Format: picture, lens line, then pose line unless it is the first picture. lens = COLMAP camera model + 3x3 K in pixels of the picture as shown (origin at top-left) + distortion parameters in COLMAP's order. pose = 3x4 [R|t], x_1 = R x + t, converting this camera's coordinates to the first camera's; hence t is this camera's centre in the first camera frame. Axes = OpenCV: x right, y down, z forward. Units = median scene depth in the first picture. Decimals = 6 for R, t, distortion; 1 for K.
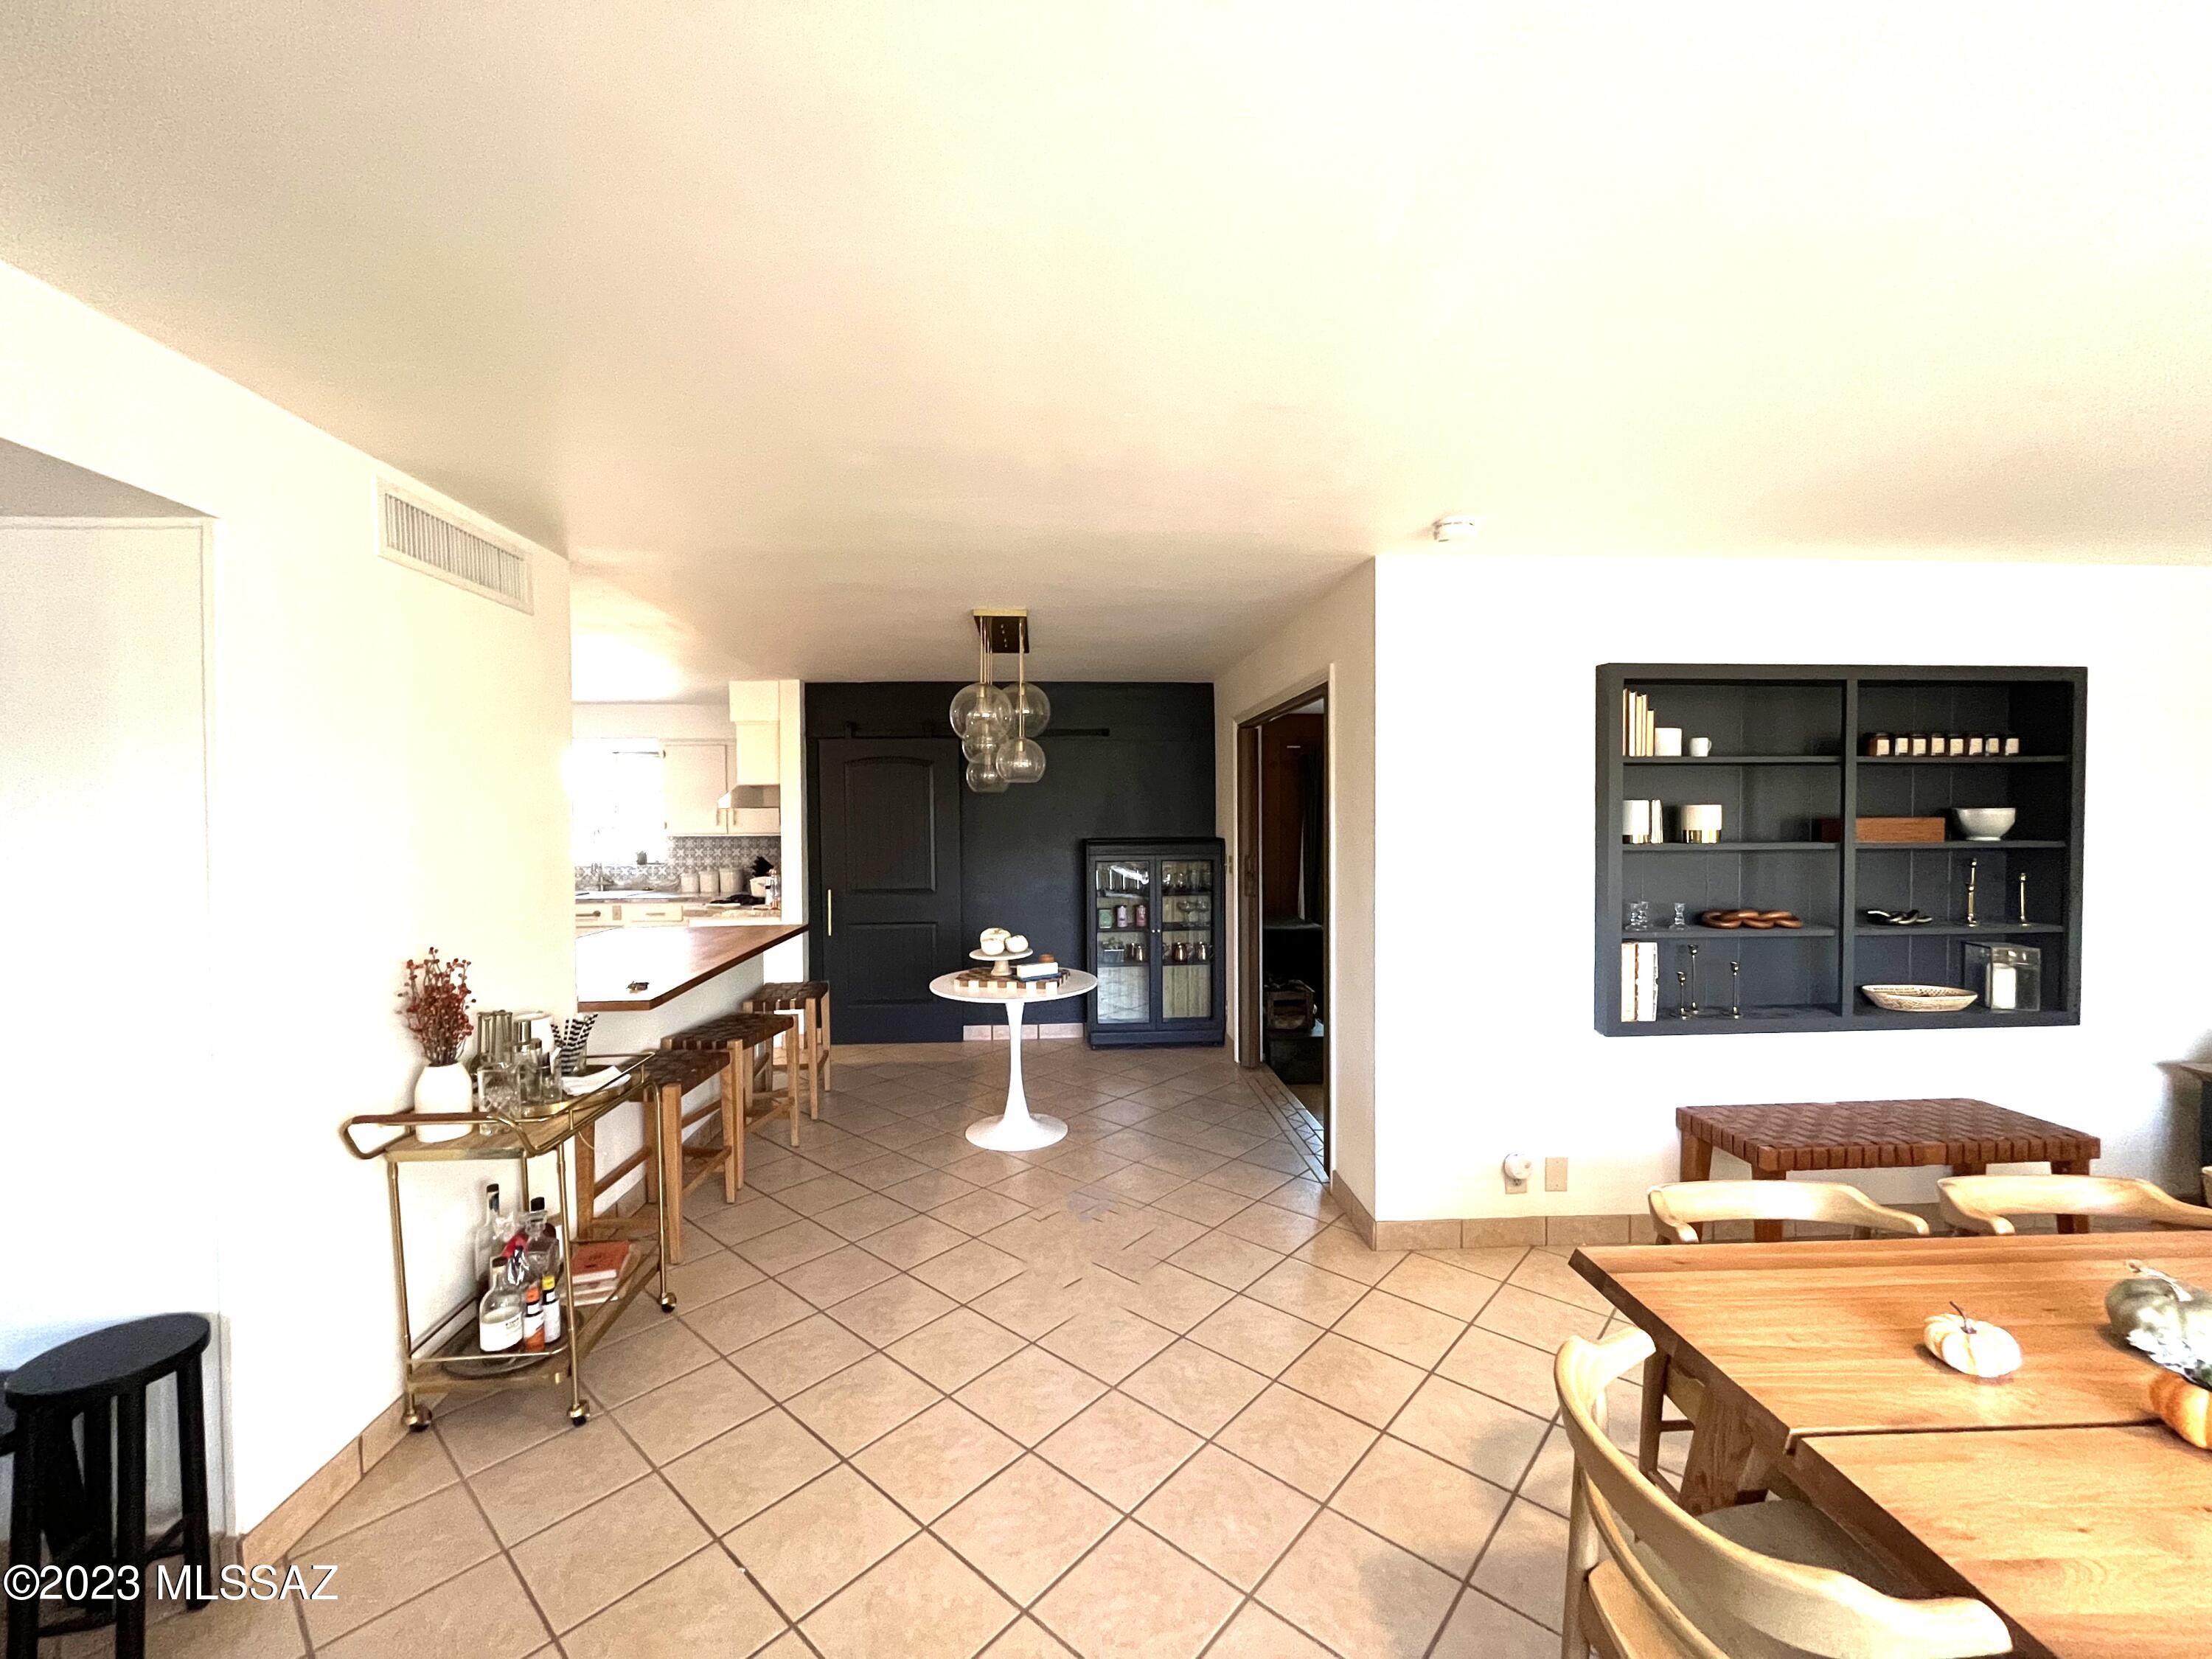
lens RADIAL K [[891.8, 0, 1099.7], [0, 891.8, 827.5], [0, 0, 1]] dist [-0.003747, 0.000166]
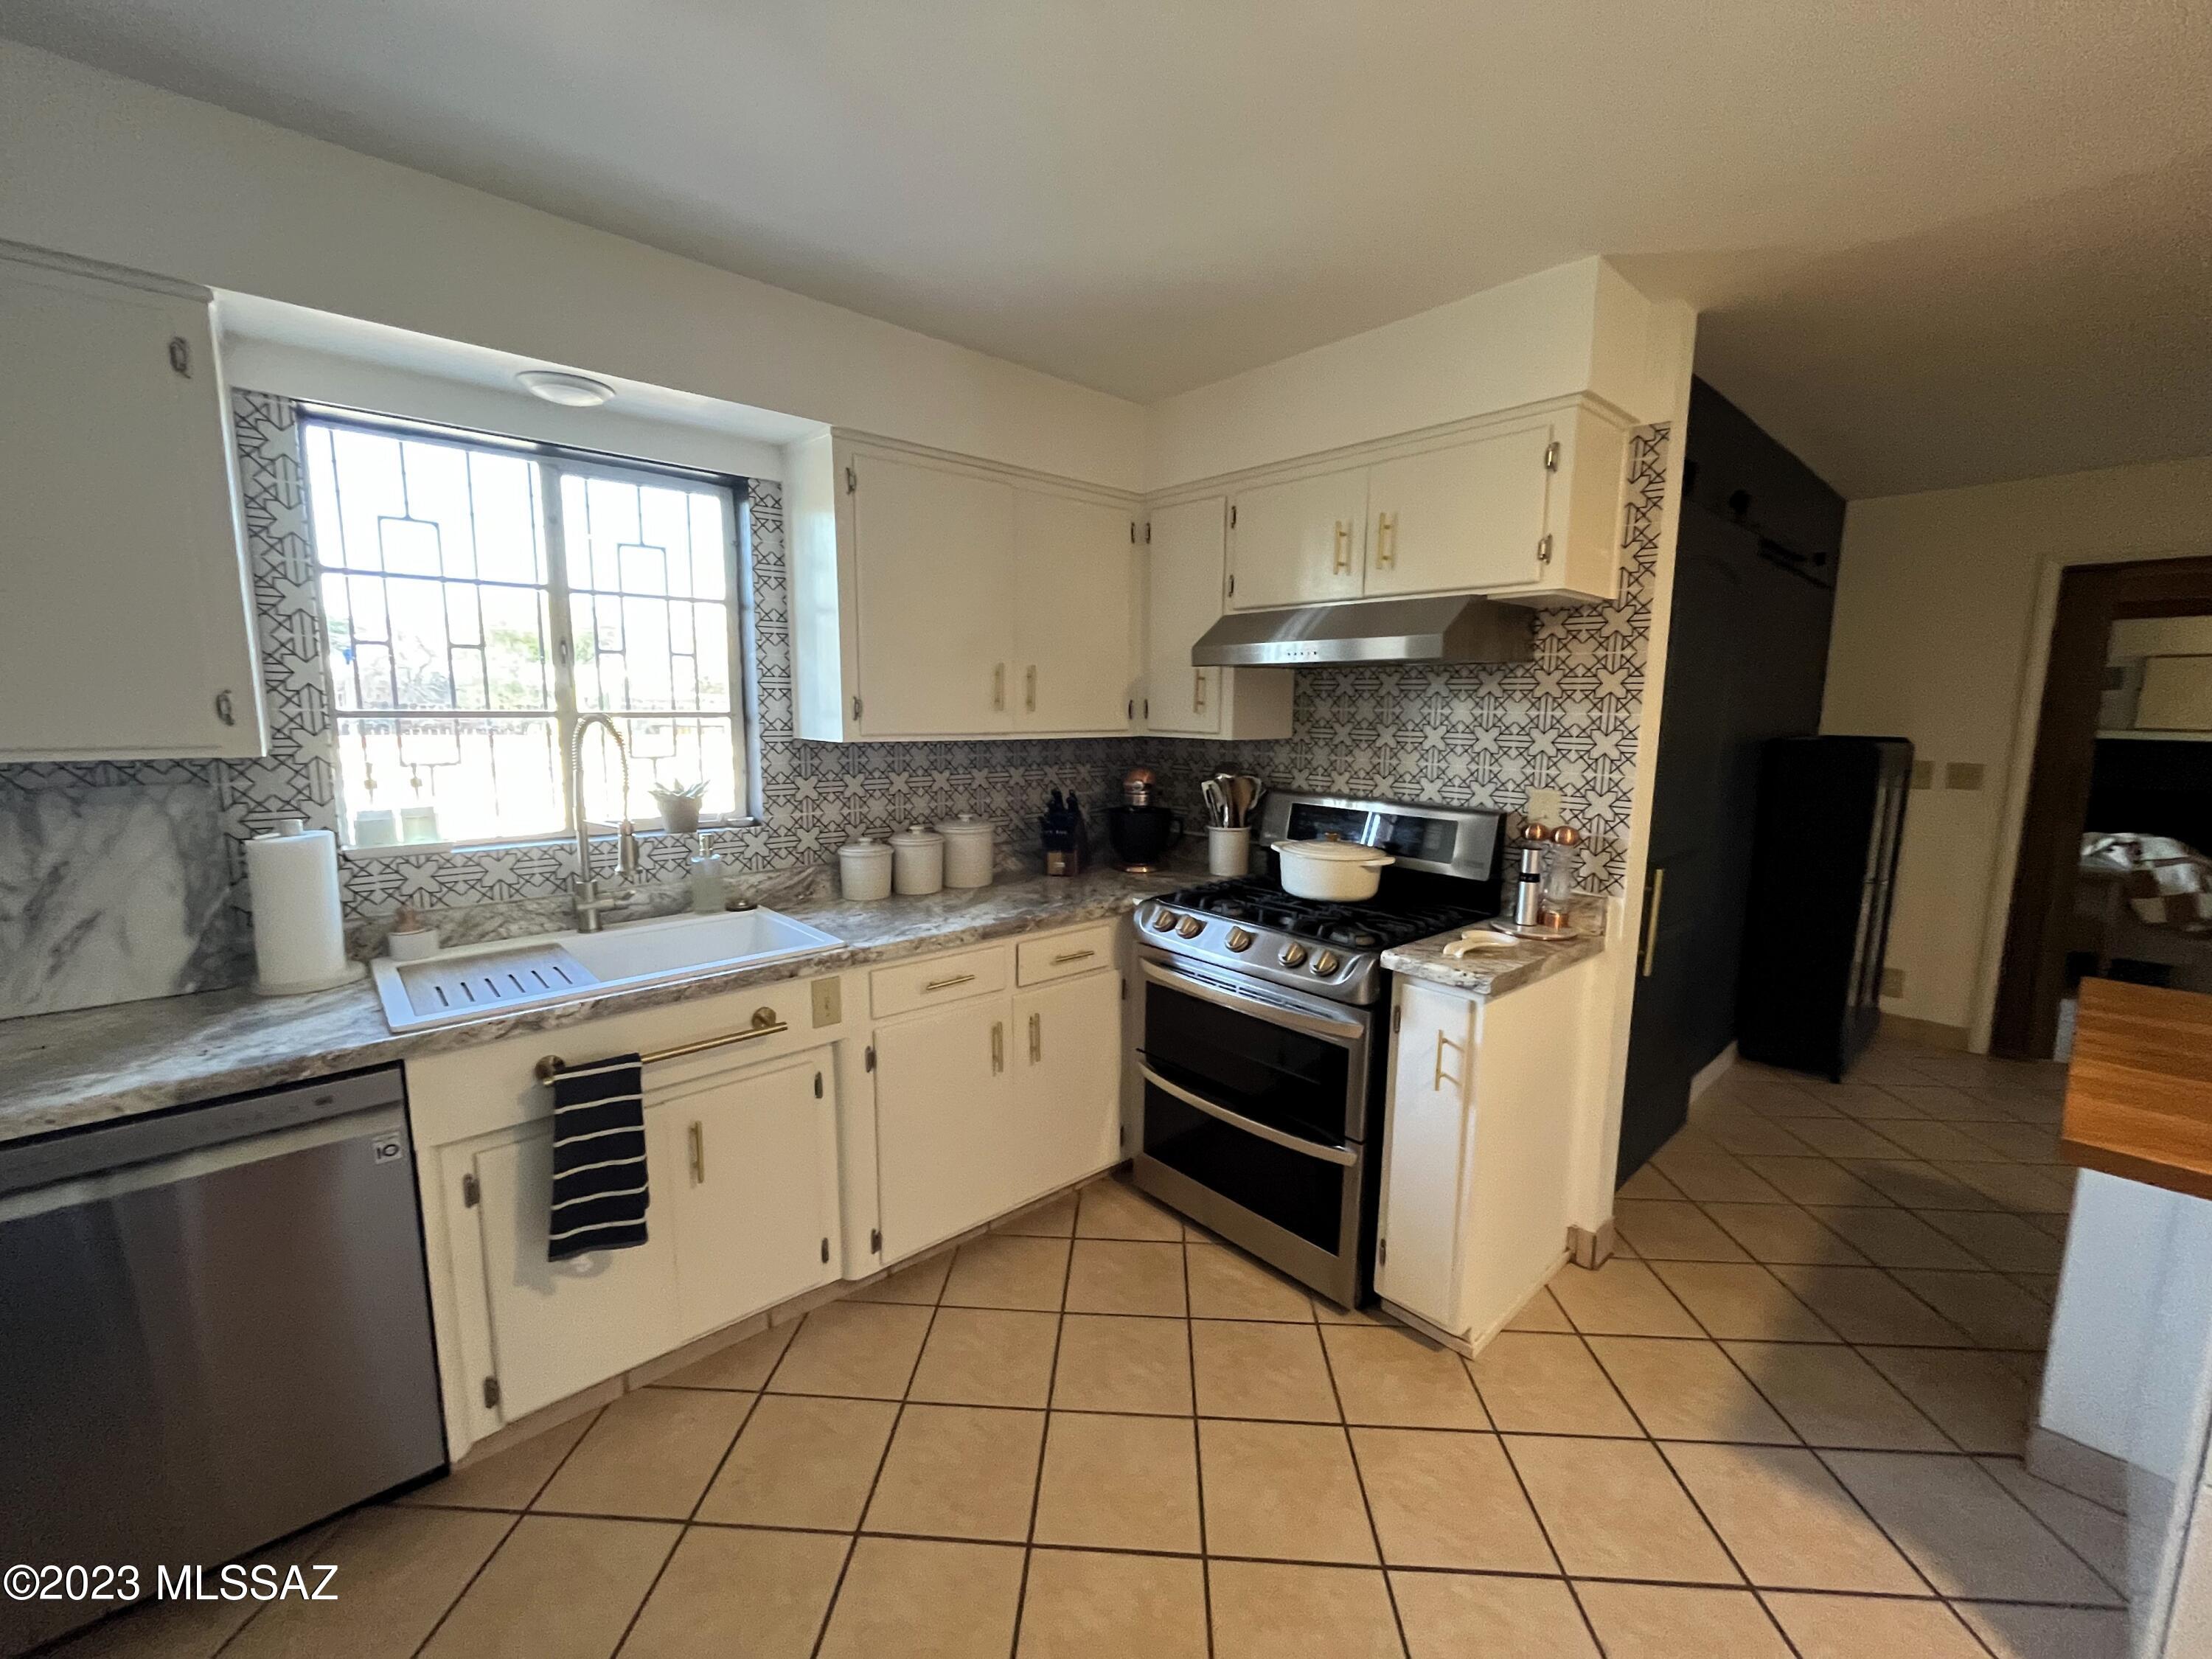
lens RADIAL K [[891.8, 0, 1102.8], [0, 891.8, 829.7], [0, 0, 1]] dist [-0.003747, 0.000166]
pose [[0.786885, -0.080345, 0.611847, -0.594252], [-0.005064, 0.990614, 0.136596, -0.003703], [-0.617079, -0.110584, 0.779092, 0.655156]]
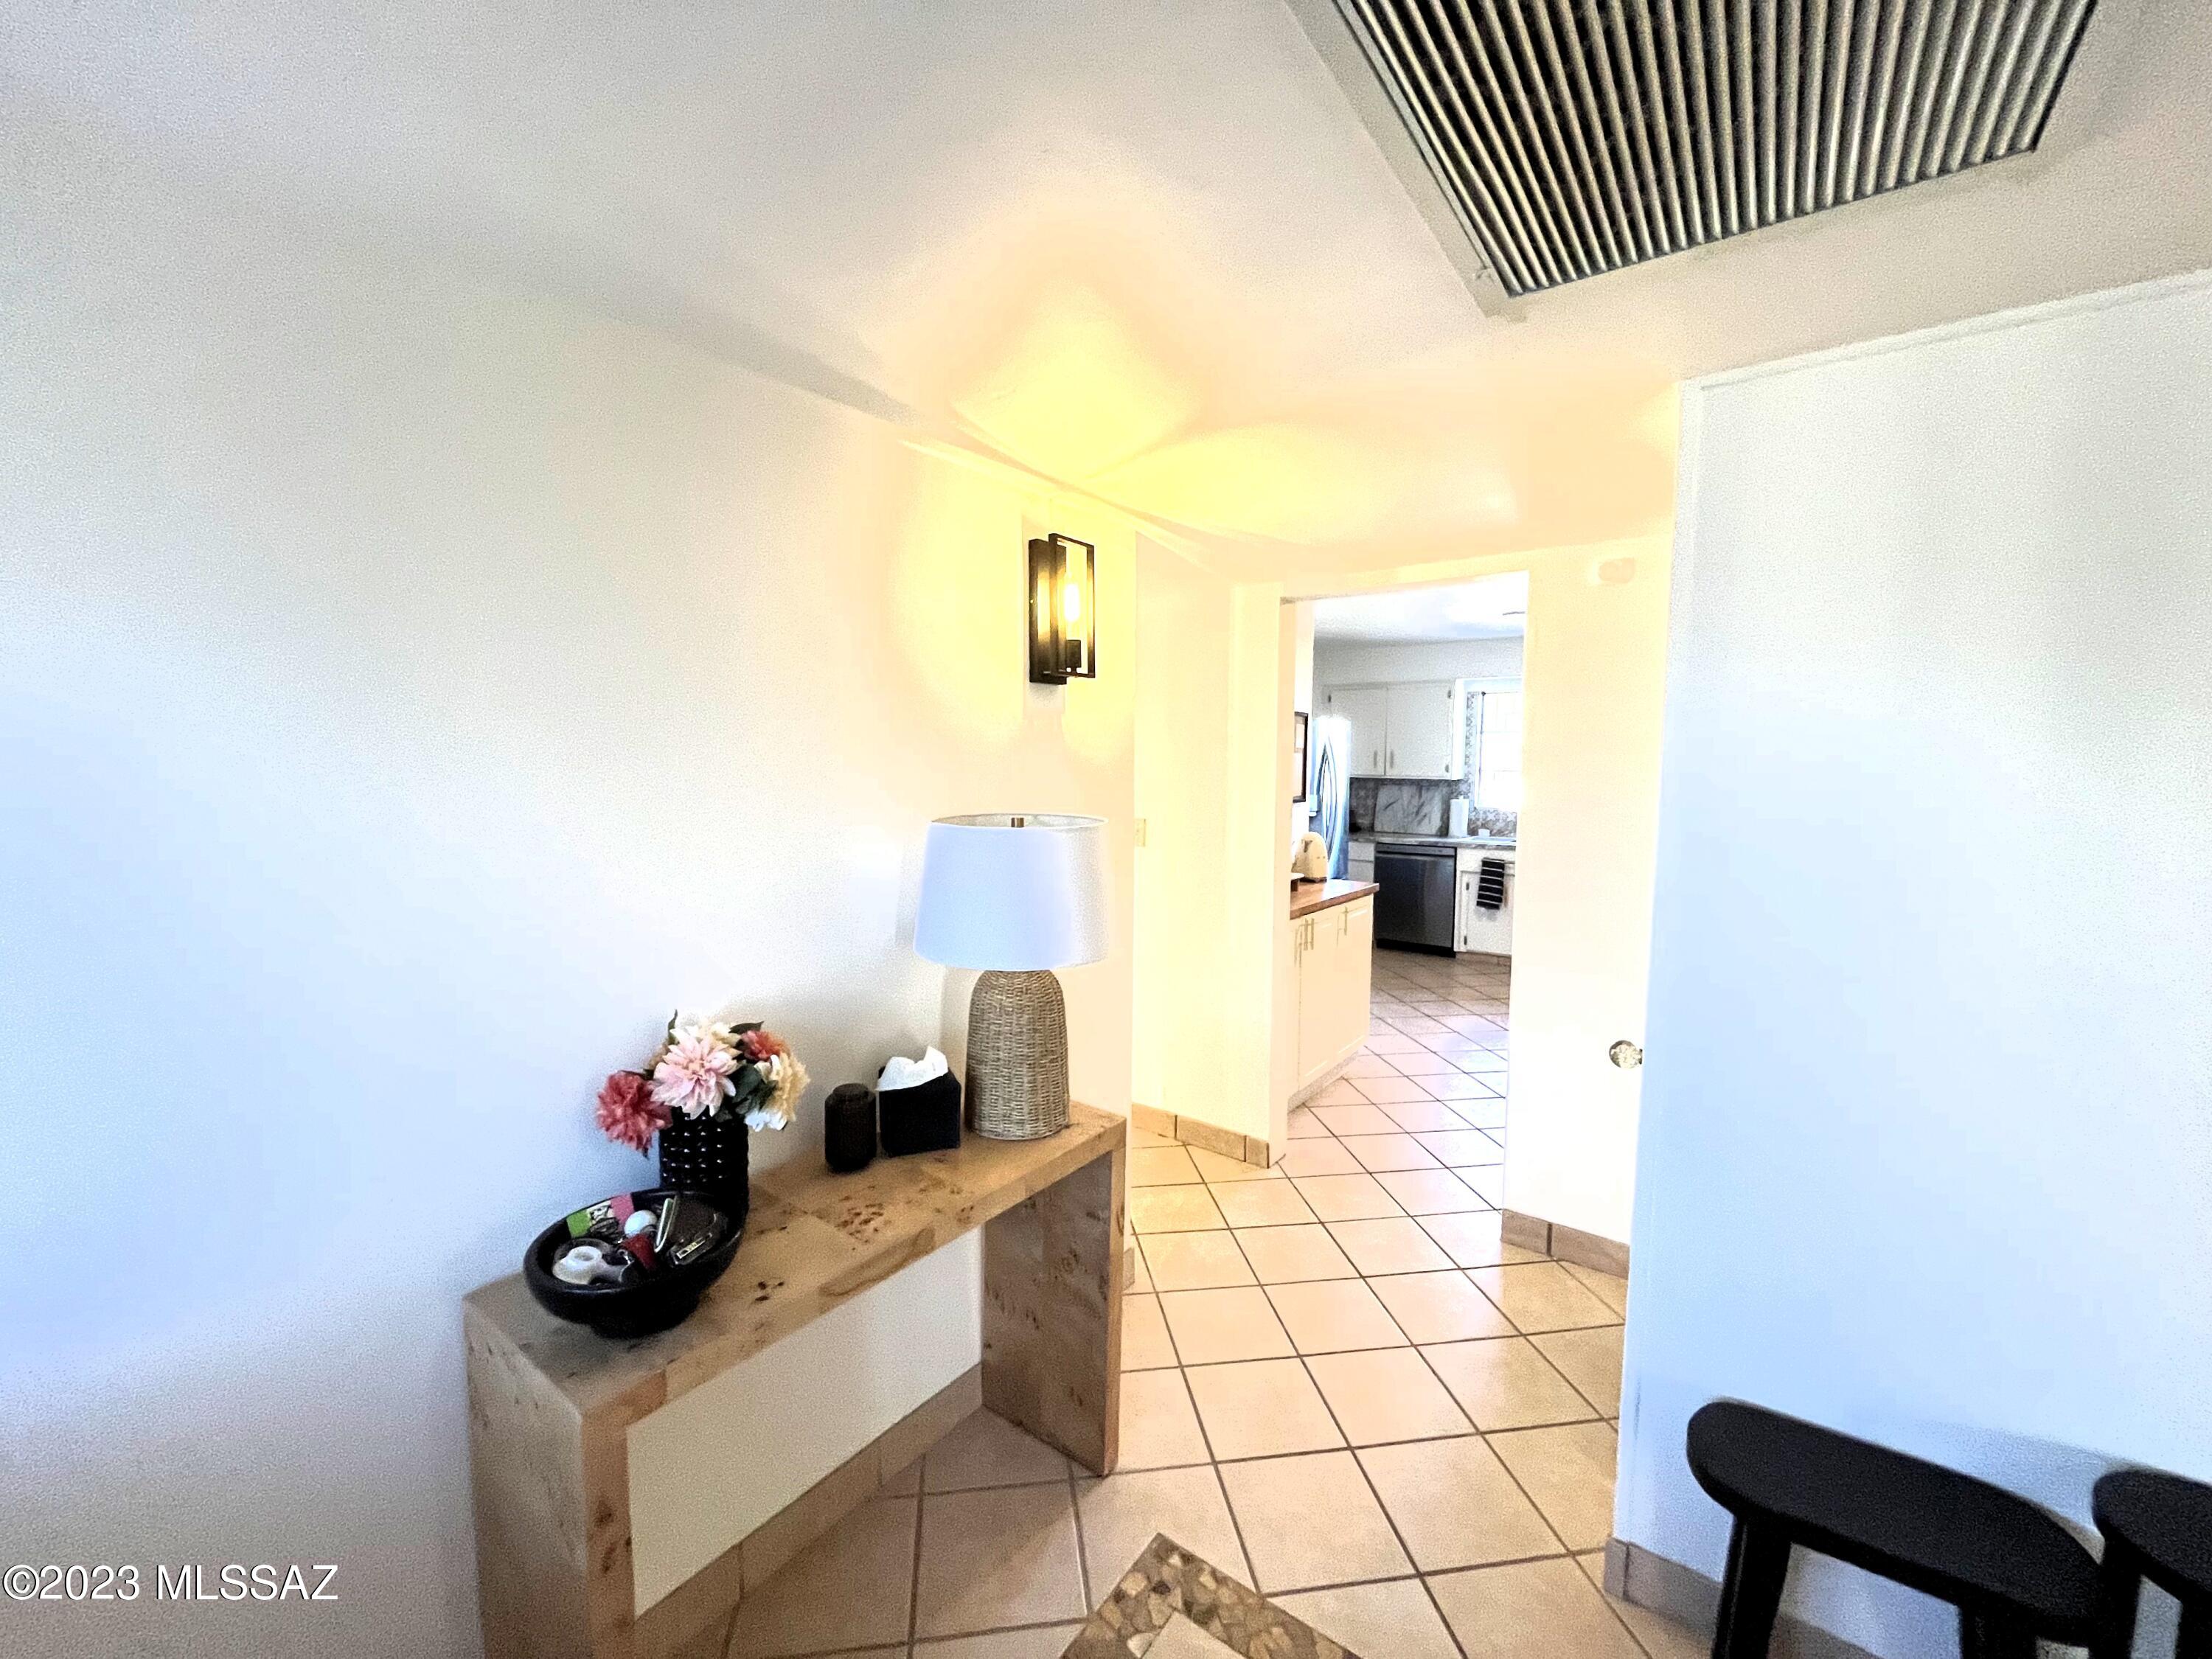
lens RADIAL K [[891.8, 0, 1114.7], [0, 891.8, 836.4], [0, 0, 1]] dist [-0.003747, 0.000166]
pose [[0.771231, 0.056702, -0.634025, -0.295759], [-0.007685, 0.996782, 0.079796, -0.003136], [0.636509, -0.056669, 0.769184, -0.004754]]
